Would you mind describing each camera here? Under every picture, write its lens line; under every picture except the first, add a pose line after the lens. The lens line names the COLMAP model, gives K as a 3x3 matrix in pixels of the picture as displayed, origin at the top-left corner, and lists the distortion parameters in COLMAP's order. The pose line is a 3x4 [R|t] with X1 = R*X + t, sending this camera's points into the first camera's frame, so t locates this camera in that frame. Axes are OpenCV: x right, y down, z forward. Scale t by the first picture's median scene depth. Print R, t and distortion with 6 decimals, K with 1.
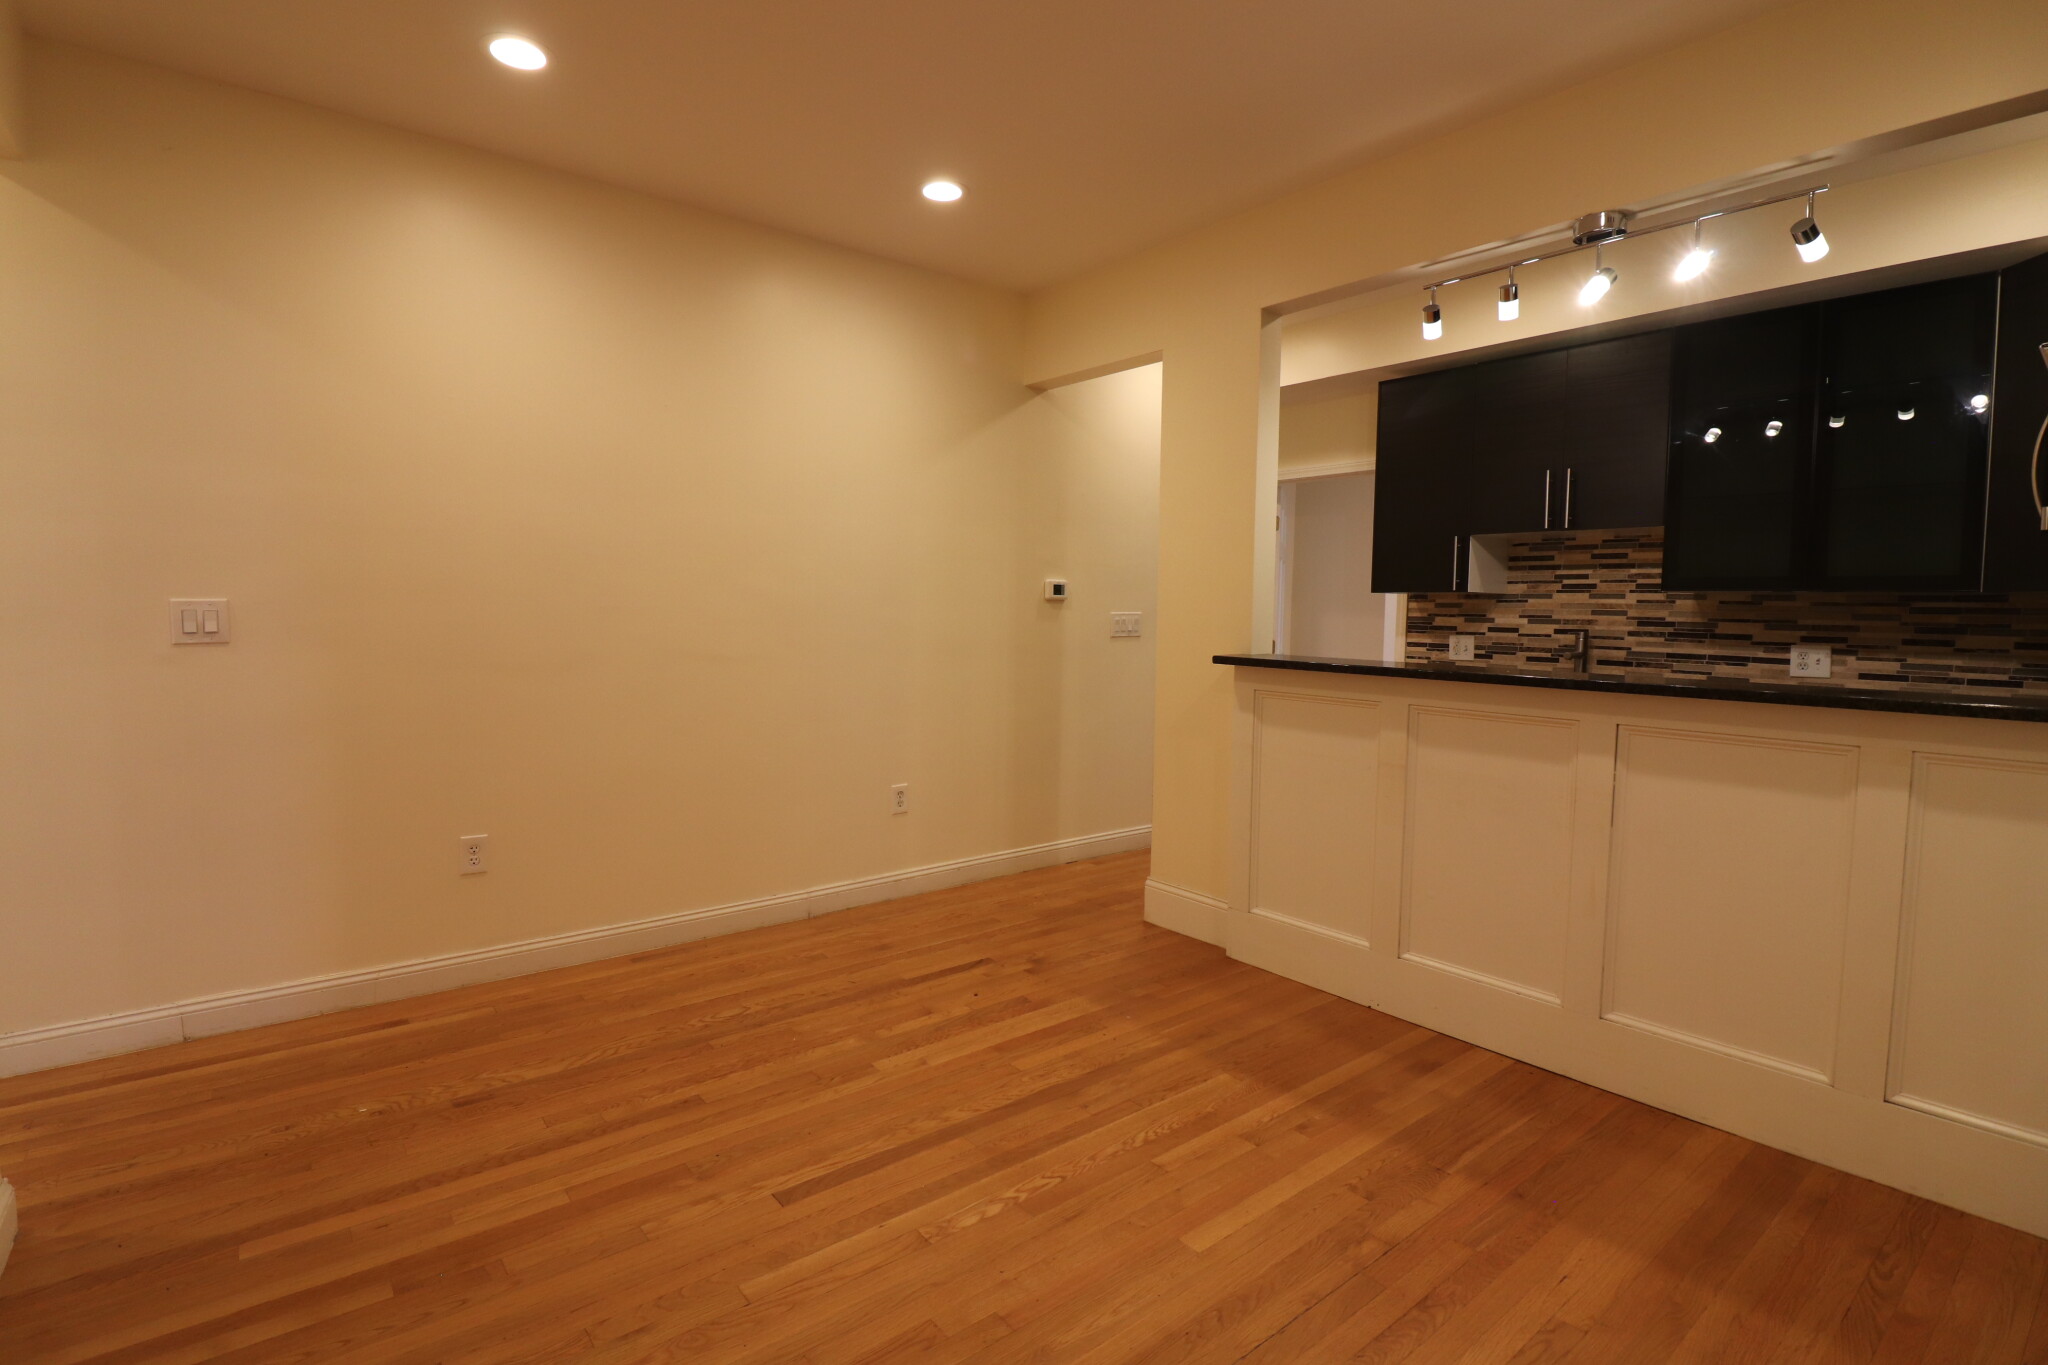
lens RADIAL K [[966.5, 0, 1014.2], [0, 966.5, 662.8], [0, 0, 1]] dist [0.000530, -0.014180]
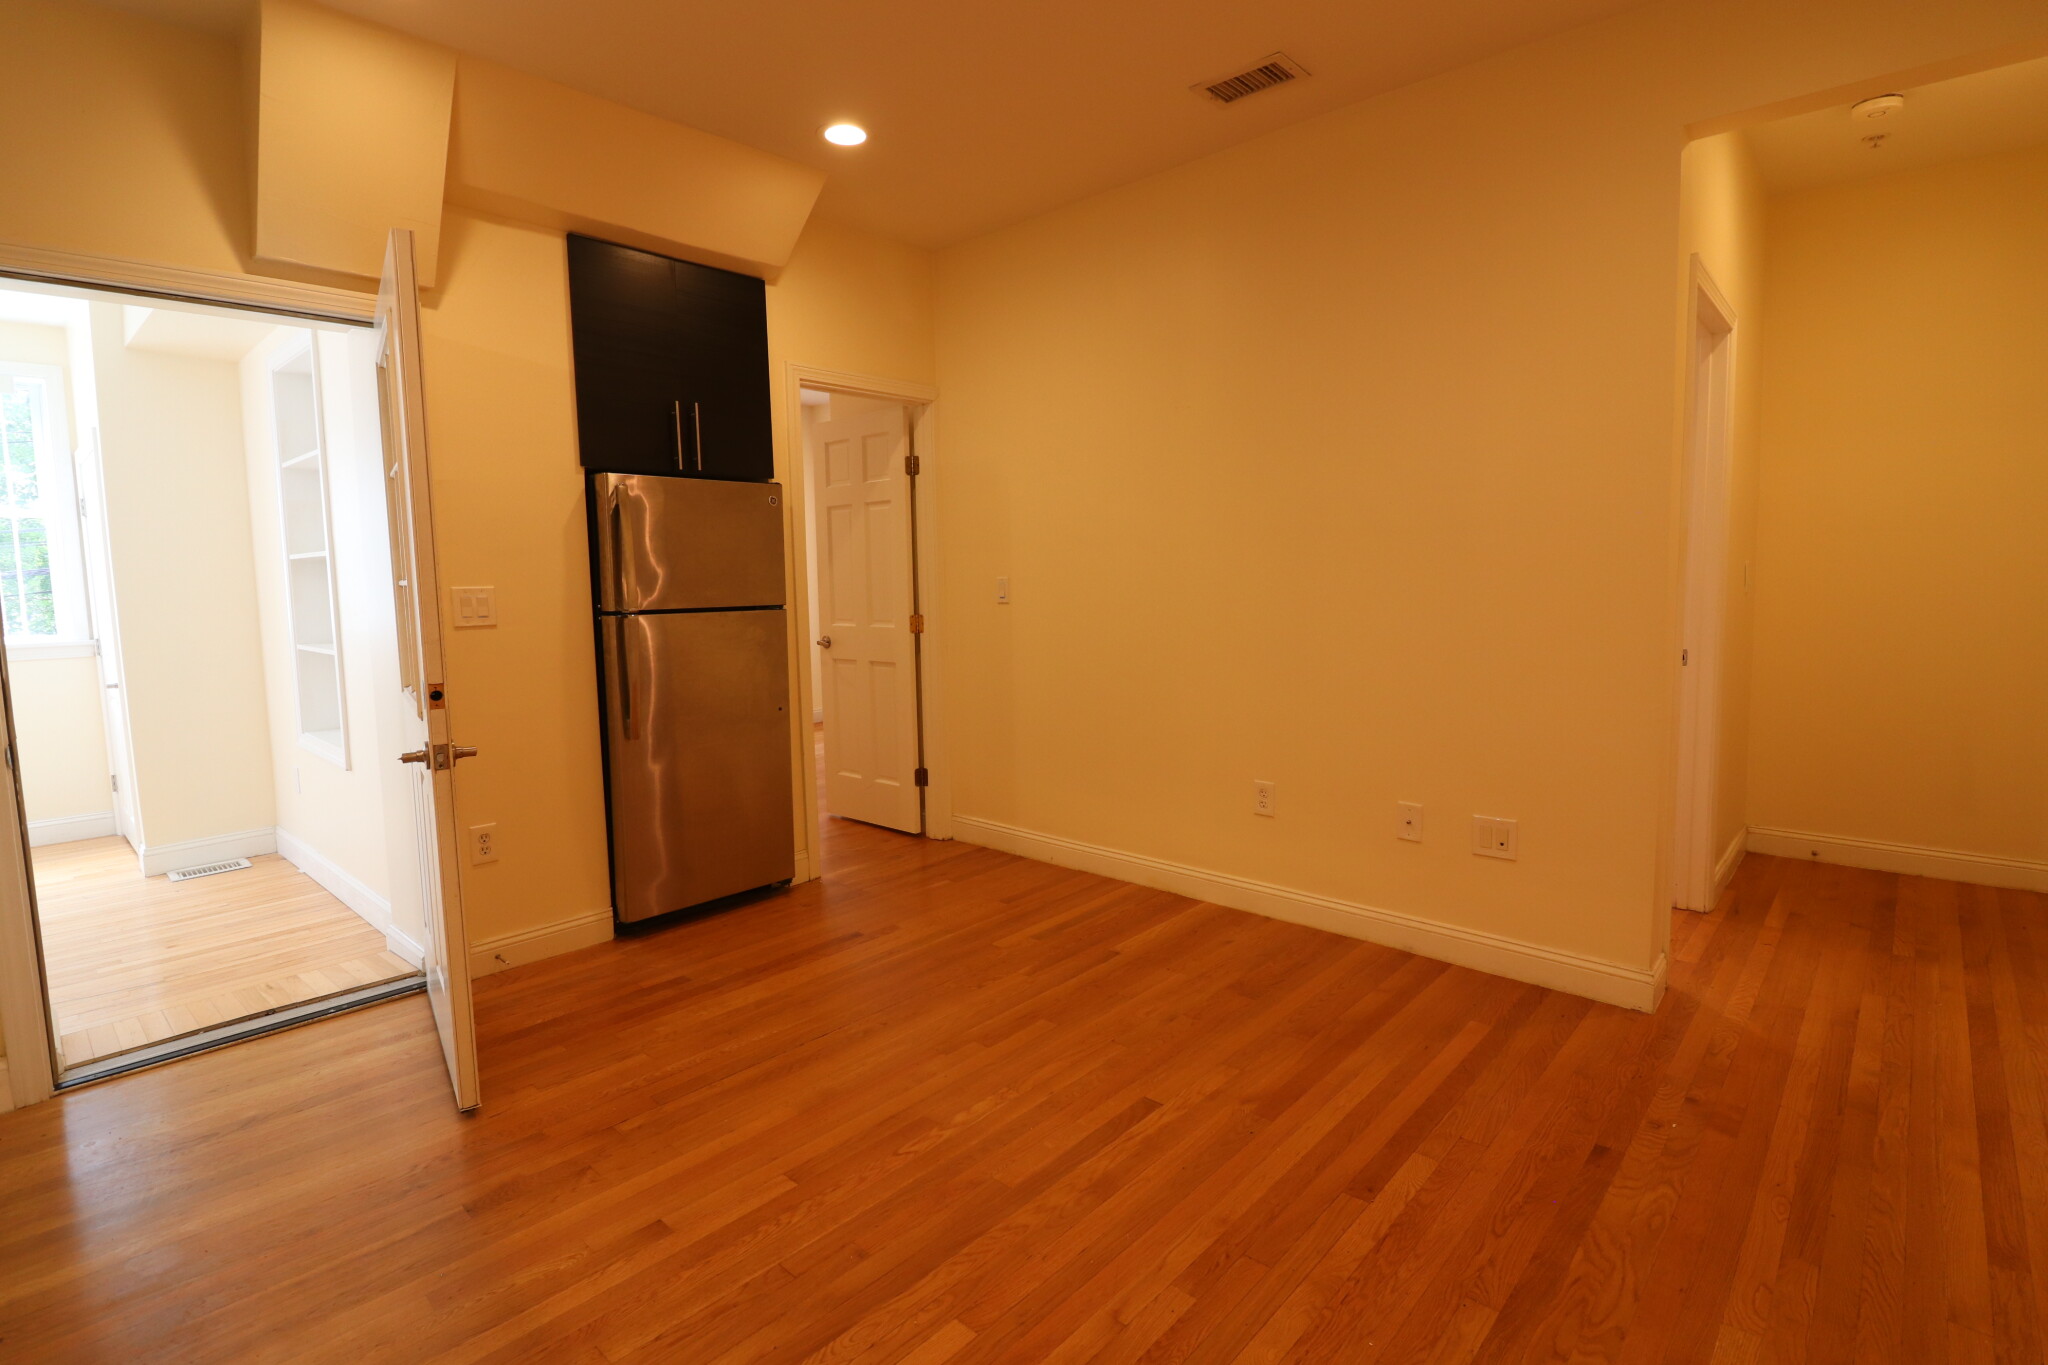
lens RADIAL K [[966.5, 0, 1014.2], [0, 966.5, 662.8], [0, 0, 1]] dist [0.000530, -0.014180]
pose [[-0.989313, 0.021284, -0.144244, 0.035060], [-0.000009, 0.989279, 0.146038, -0.058989], [0.145806, 0.144478, -0.978707, 1.072234]]
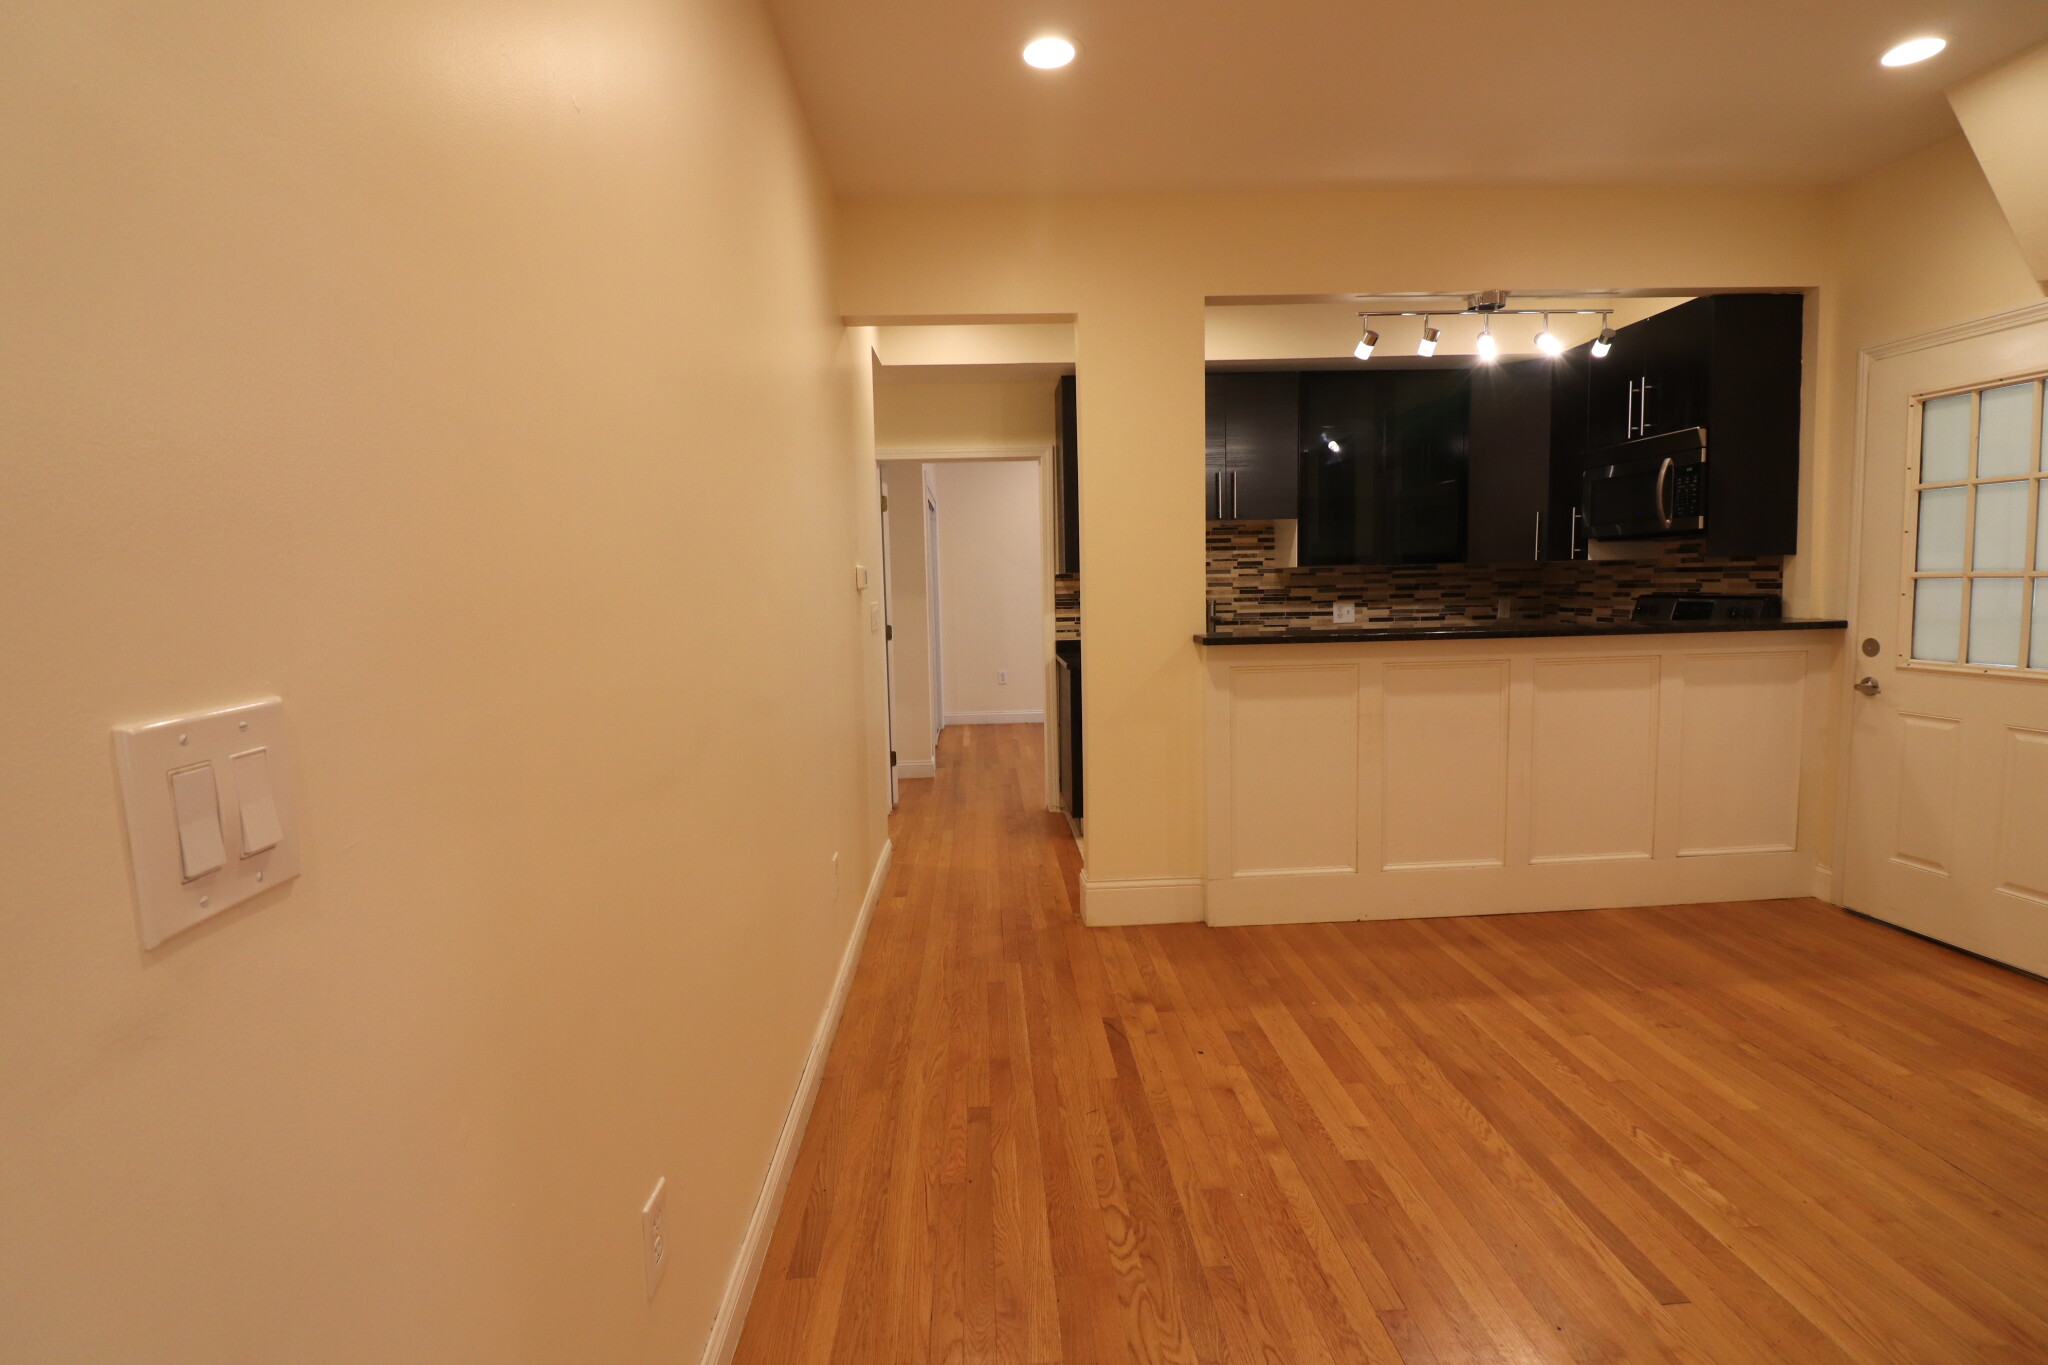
lens RADIAL K [[949.0, 0, 1010.9], [0, 949.0, 667.0], [0, 0, 1]] dist [0.000598, -0.013860]
pose [[0.594967, -0.099675, 0.797546, -0.638816], [0.079057, 0.994726, 0.065342, -0.052372], [-0.799853, 0.024176, 0.599709, 0.514257]]
